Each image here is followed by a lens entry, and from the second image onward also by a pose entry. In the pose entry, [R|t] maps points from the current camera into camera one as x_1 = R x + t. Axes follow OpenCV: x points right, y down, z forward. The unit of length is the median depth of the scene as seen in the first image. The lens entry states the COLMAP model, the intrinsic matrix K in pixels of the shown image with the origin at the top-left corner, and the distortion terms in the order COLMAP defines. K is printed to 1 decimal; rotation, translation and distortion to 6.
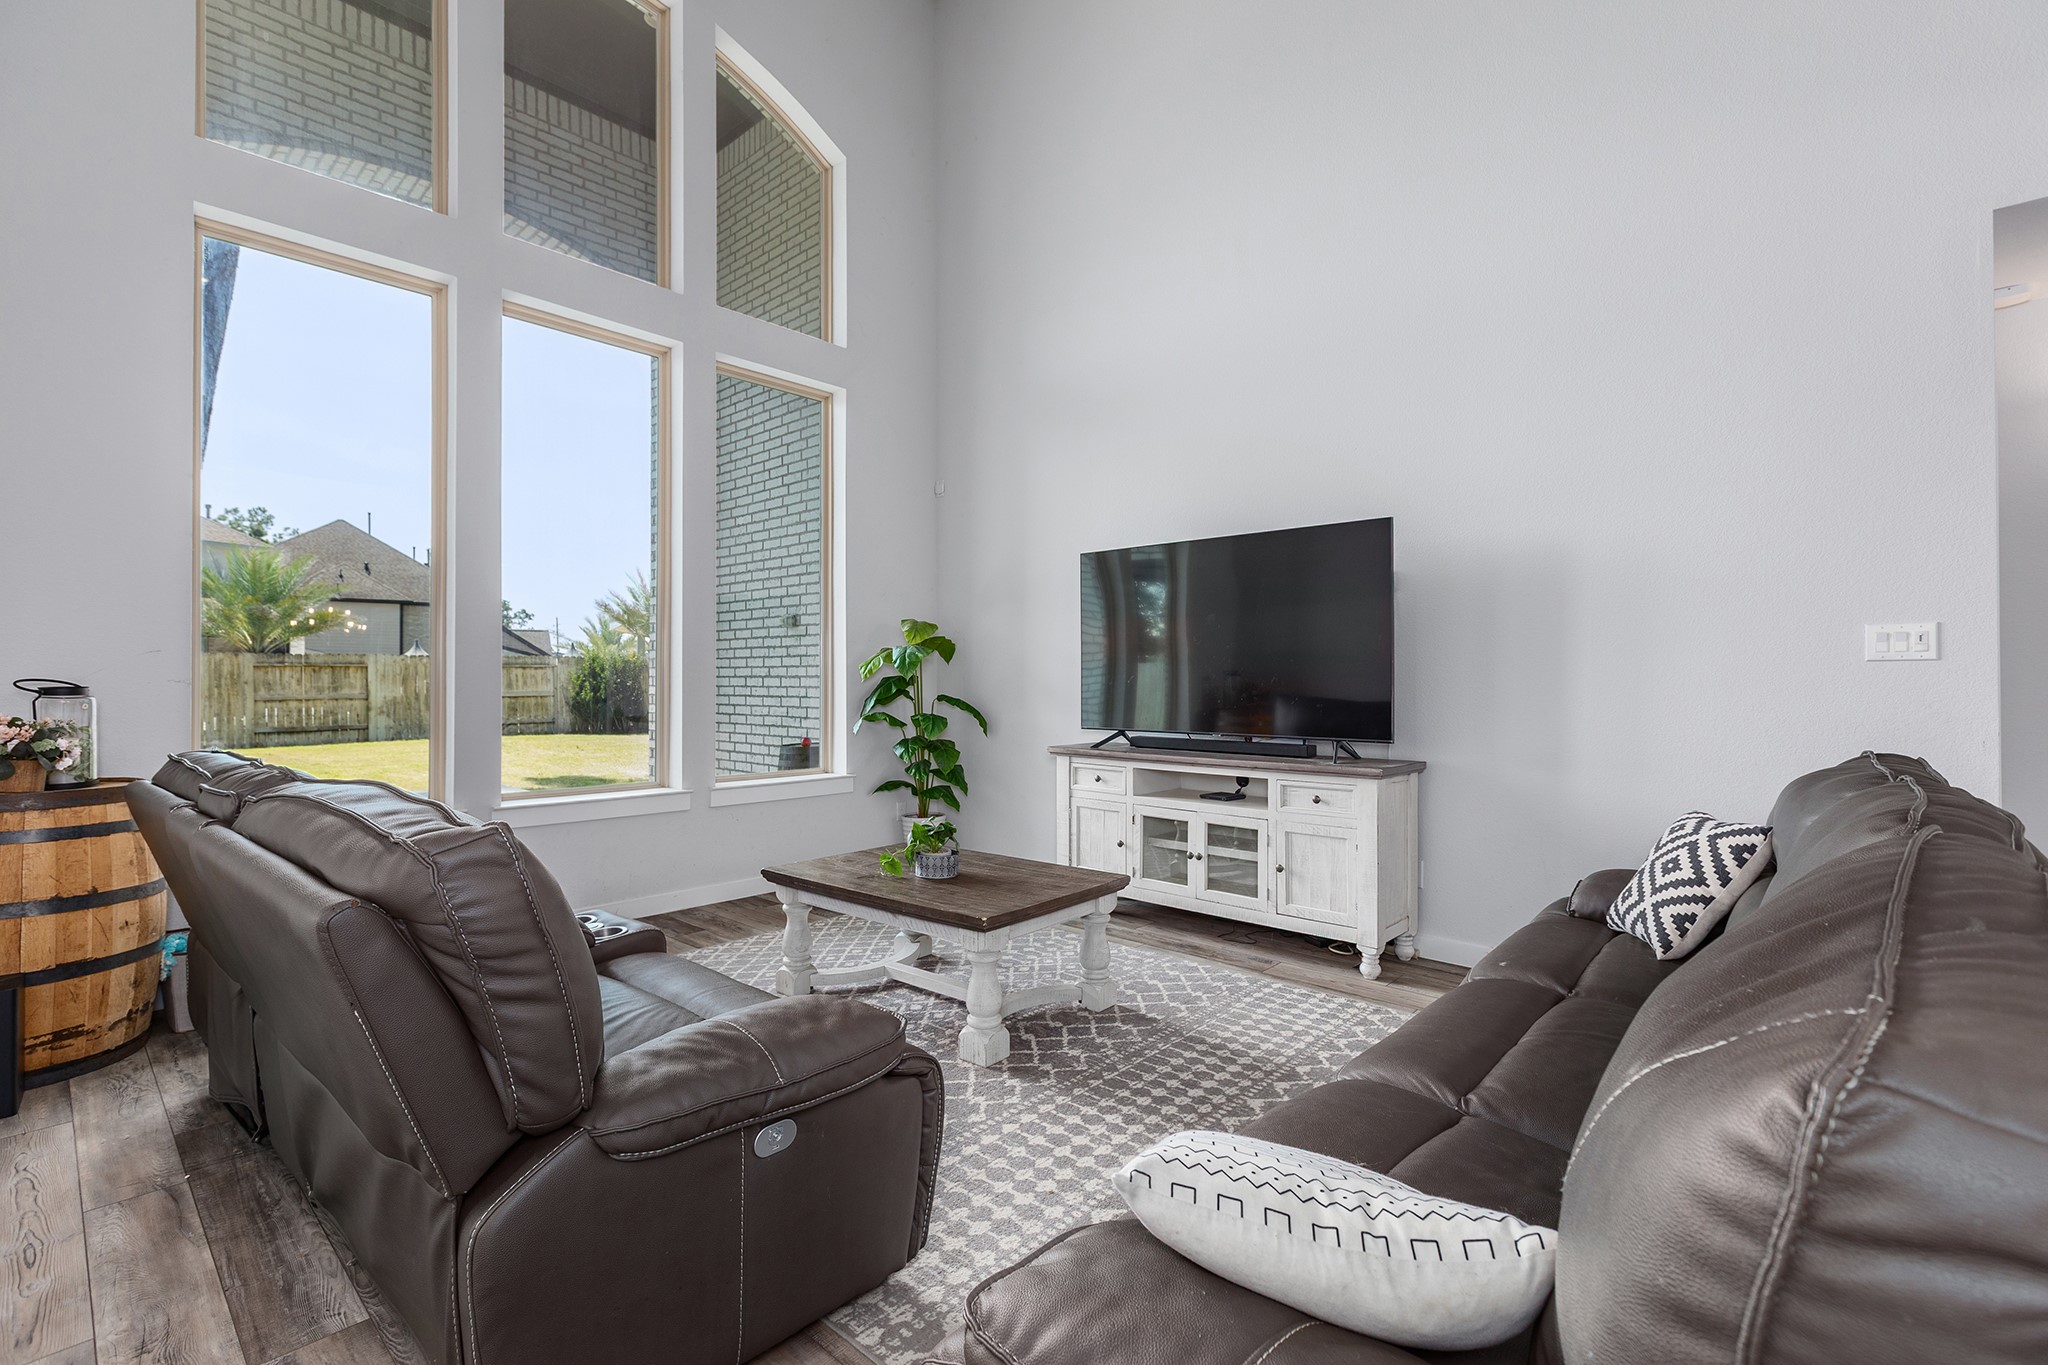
lens RADIAL K [[908.3, 0, 1029.2], [0, 908.3, 683.8], [0, 0, 1]] dist [0.003528, -0.000072]
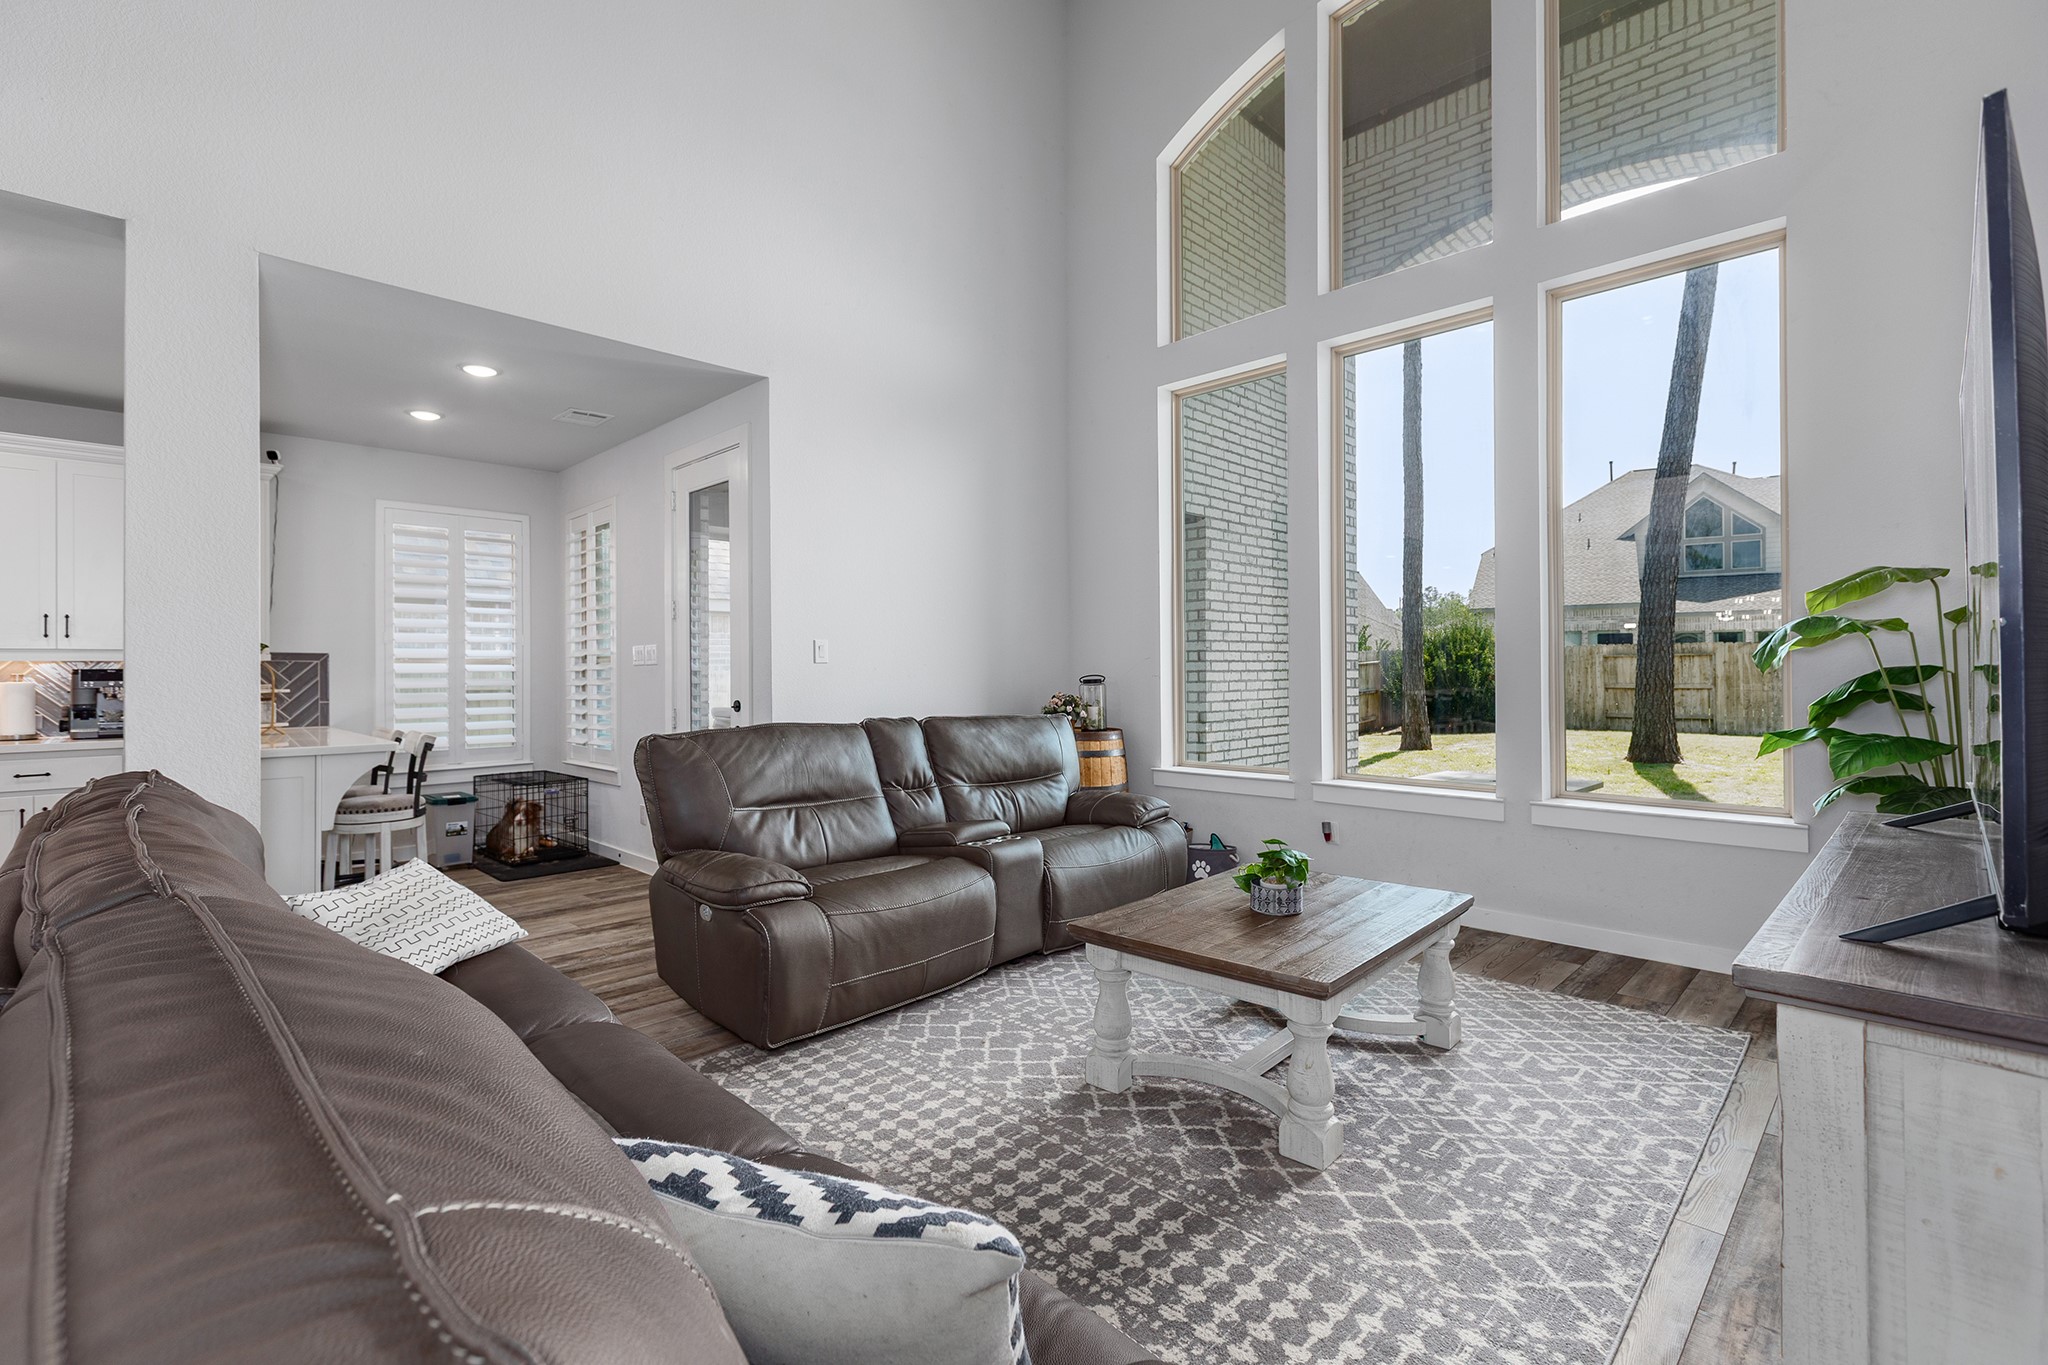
lens RADIAL K [[934.0, 0, 1020.7], [0, 934.0, 667.3], [0, 0, 1]] dist [-0.001867, -0.000281]
pose [[-0.048356, -0.003046, -0.998826, 0.907134], [0.000752, 0.999995, -0.003086, -0.014451], [0.998830, -0.000900, -0.048353, 0.938497]]
